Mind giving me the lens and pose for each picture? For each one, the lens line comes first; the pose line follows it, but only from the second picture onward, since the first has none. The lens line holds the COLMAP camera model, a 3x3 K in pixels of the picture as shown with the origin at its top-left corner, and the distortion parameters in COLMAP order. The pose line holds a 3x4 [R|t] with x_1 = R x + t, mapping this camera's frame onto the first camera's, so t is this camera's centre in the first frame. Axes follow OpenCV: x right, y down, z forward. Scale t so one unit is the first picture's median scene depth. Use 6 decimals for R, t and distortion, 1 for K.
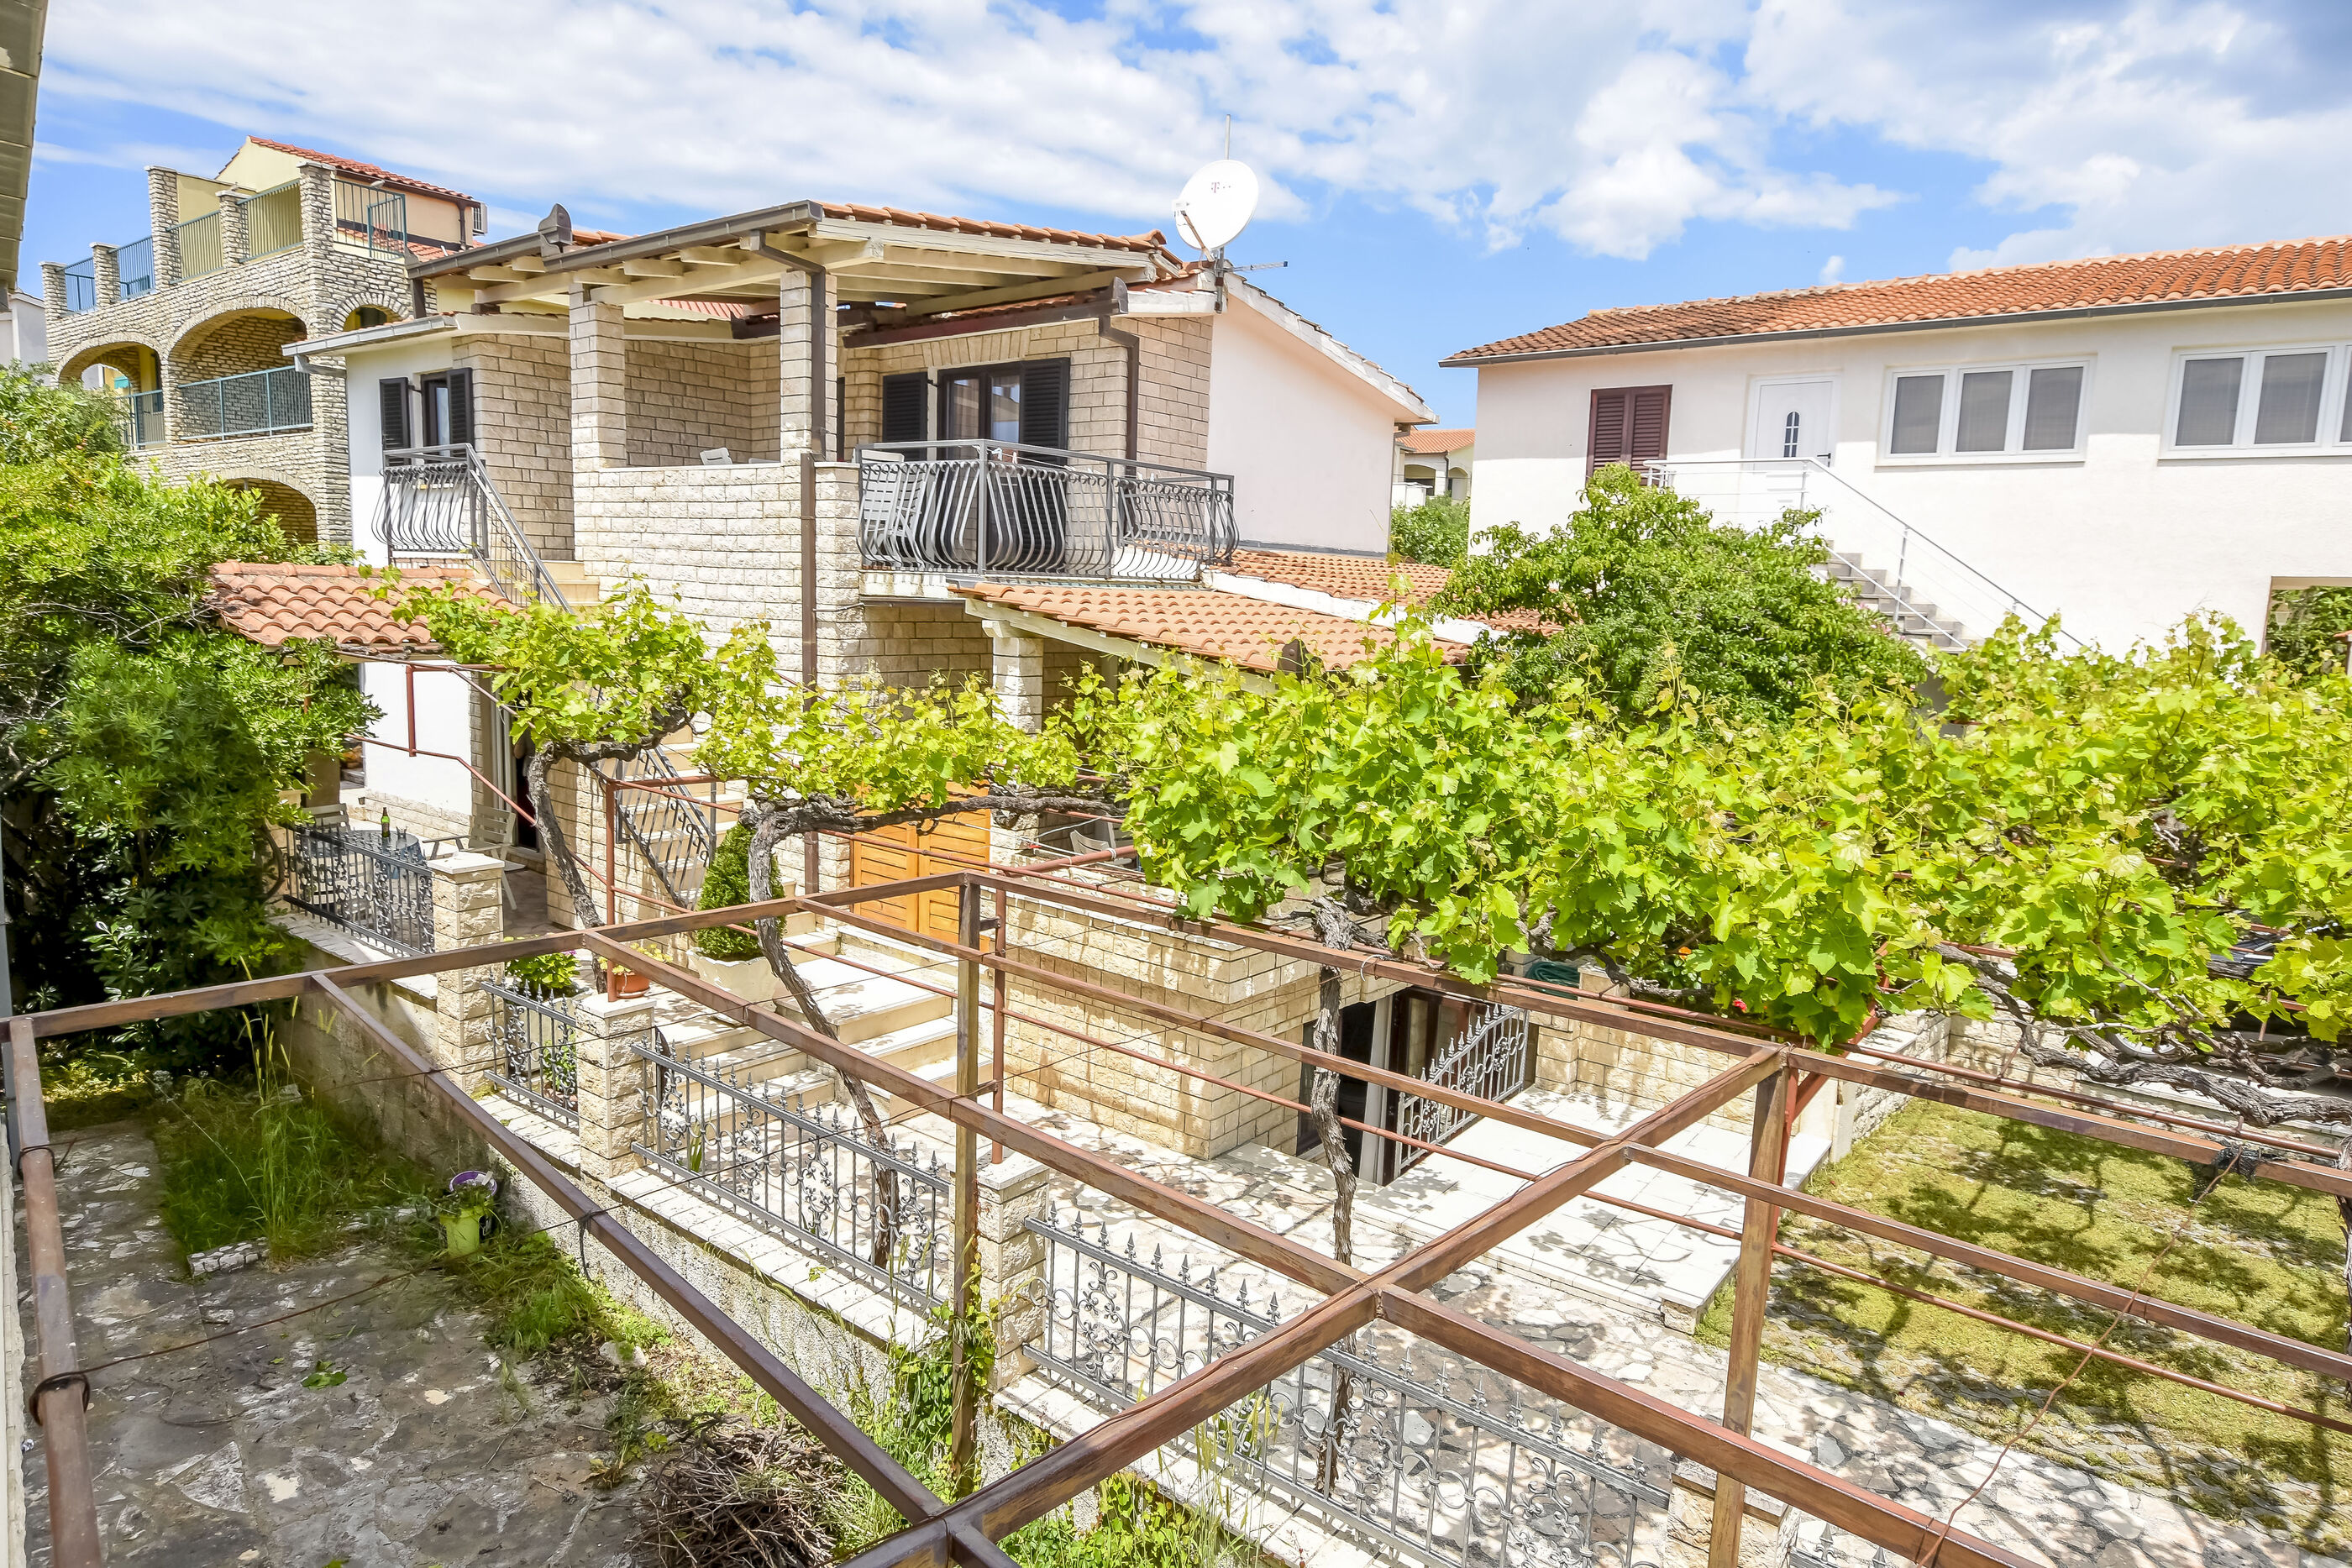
lens RADIAL K [[1413.4, 0, 1175.0], [0, 1413.4, 790.9], [0, 0, 1]] dist [-0.007979, -0.001507]
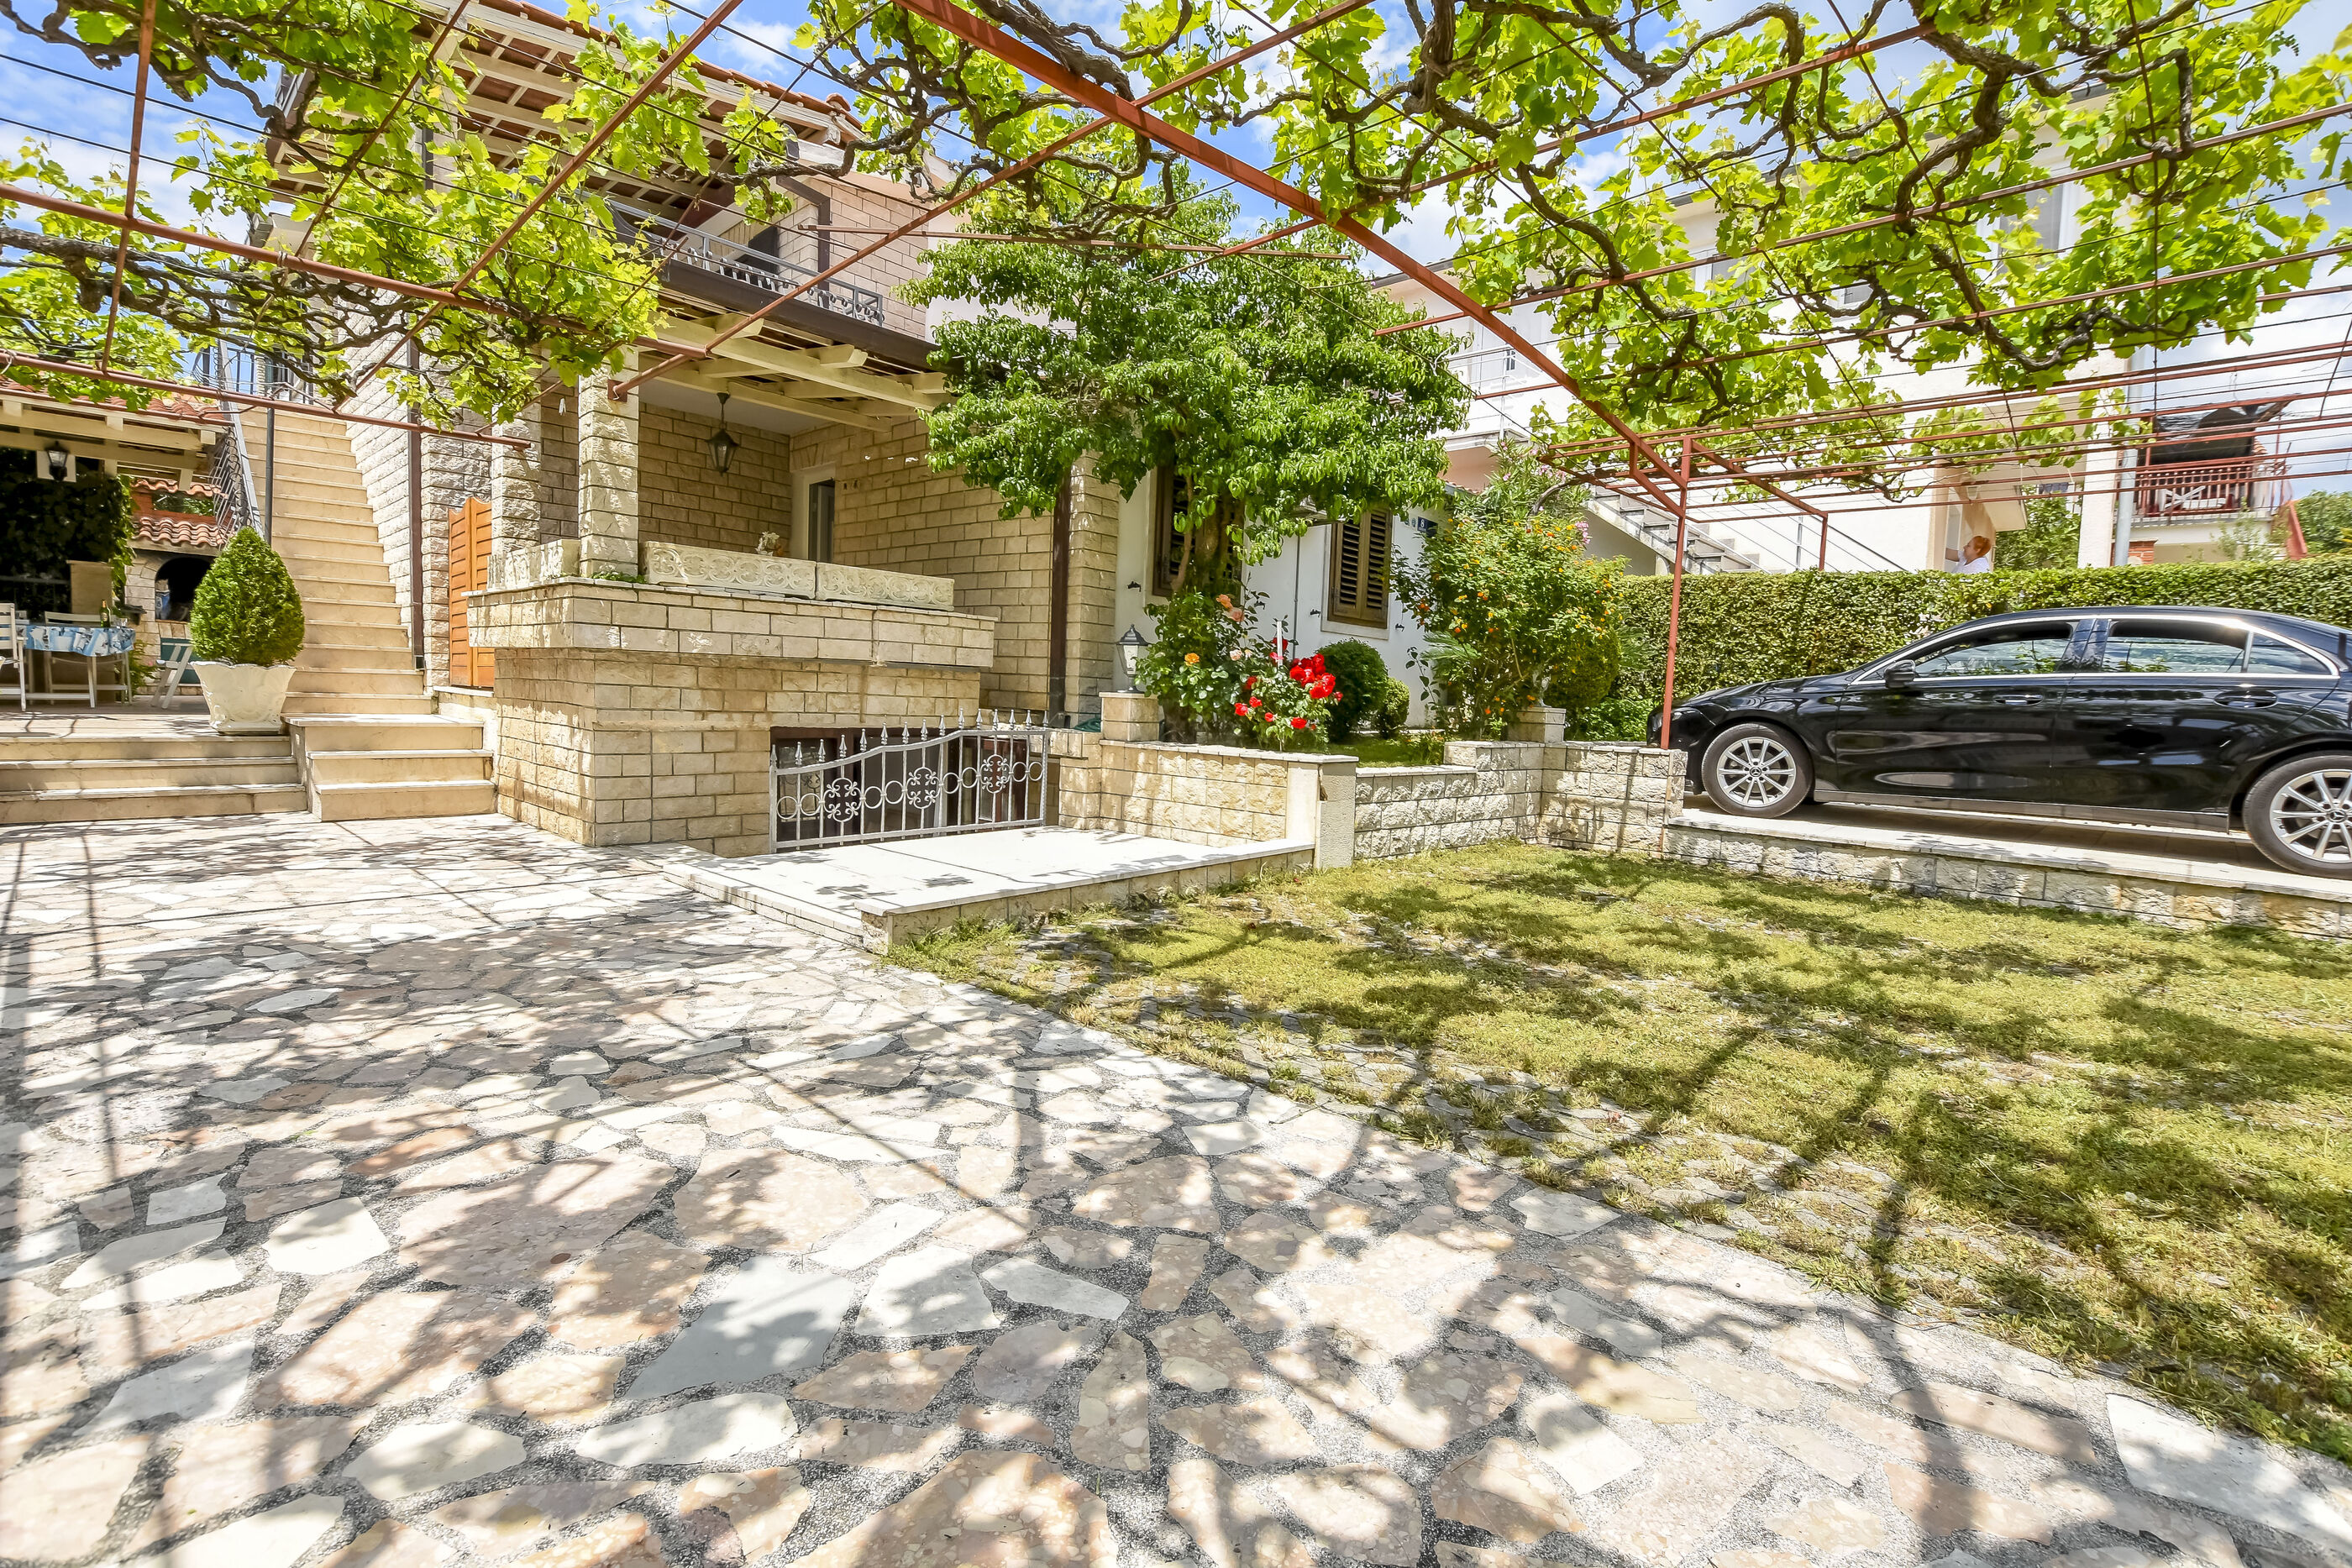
lens RADIAL K [[1043.7, 0, 1177.2], [0, 1043.7, 785.0], [0, 0, 1]] dist [-0.019462, -0.000391]
pose [[0.997092, 0.006553, -0.075923, 0.431010], [-0.012078, 0.997293, -0.072537, 0.260229], [0.075242, 0.073243, 0.994472, 0.367580]]
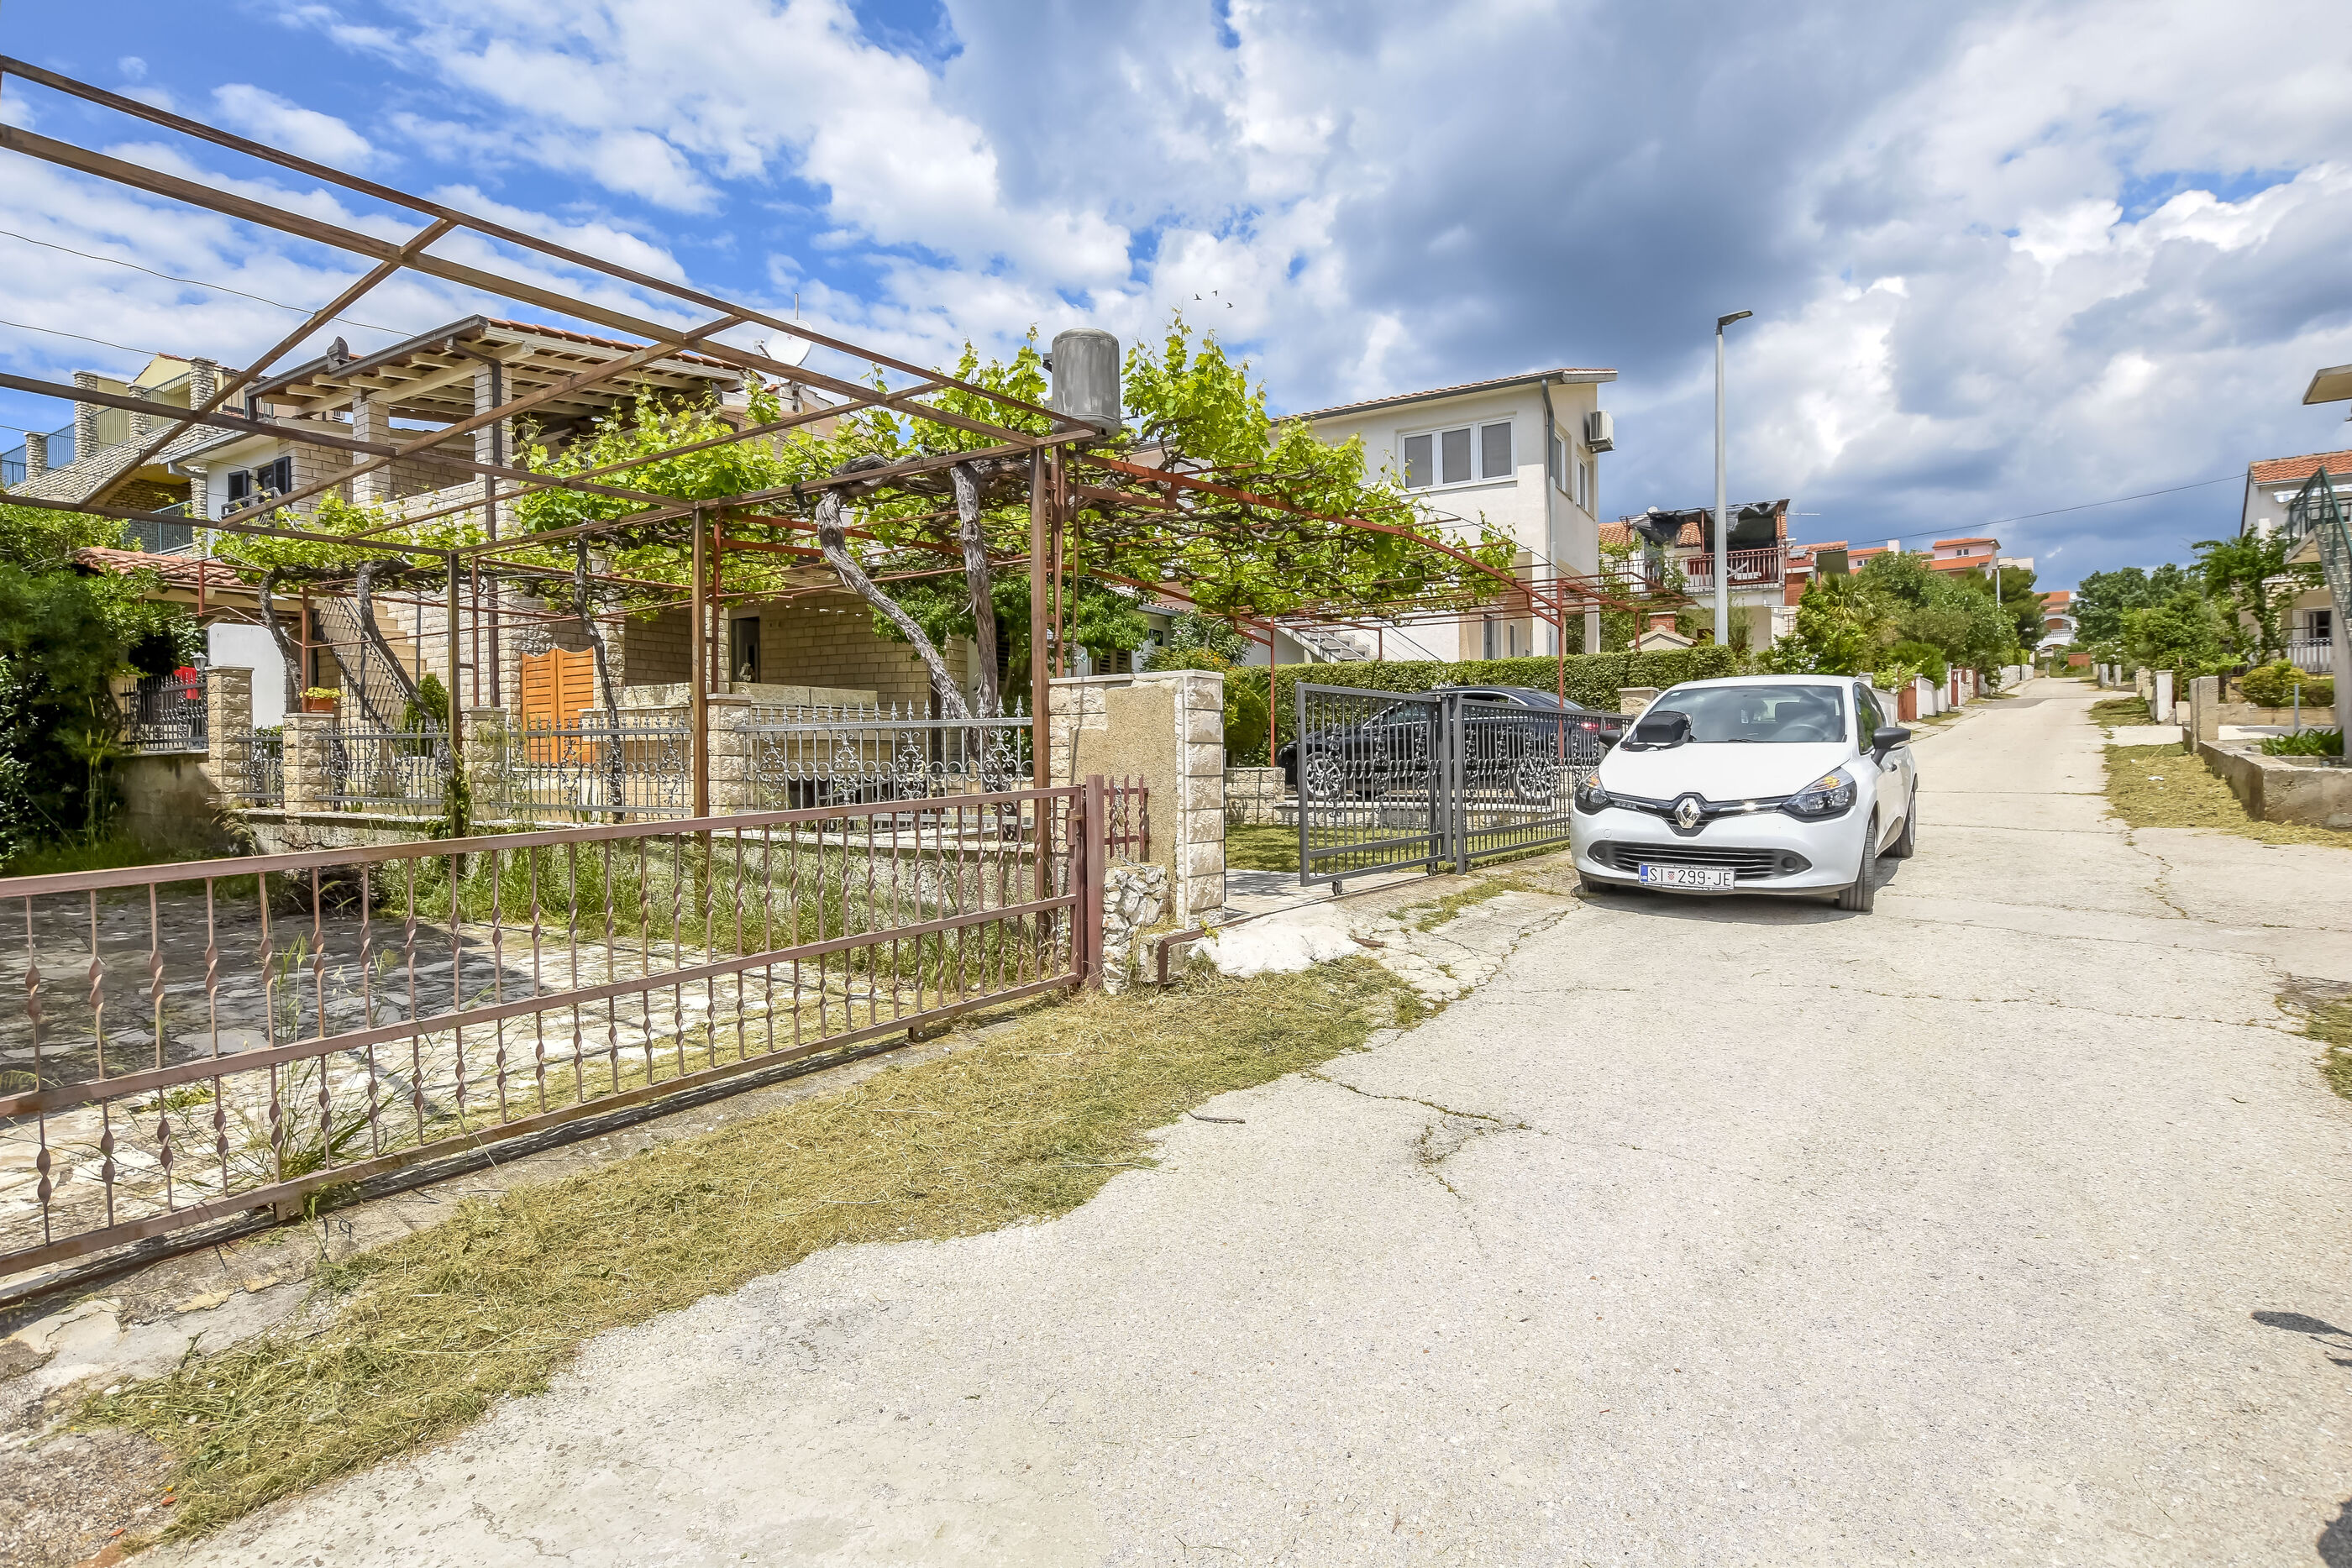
lens RADIAL K [[1223.4, 0, 1174.8], [0, 1223.4, 764.1], [0, 0, 1]] dist [-0.021374, -0.000824]
pose [[0.991516, -0.046554, 0.121364, 0.390932], [0.064260, 0.987146, -0.146332, 0.404352], [-0.112992, 0.152889, 0.981763, -0.470383]]
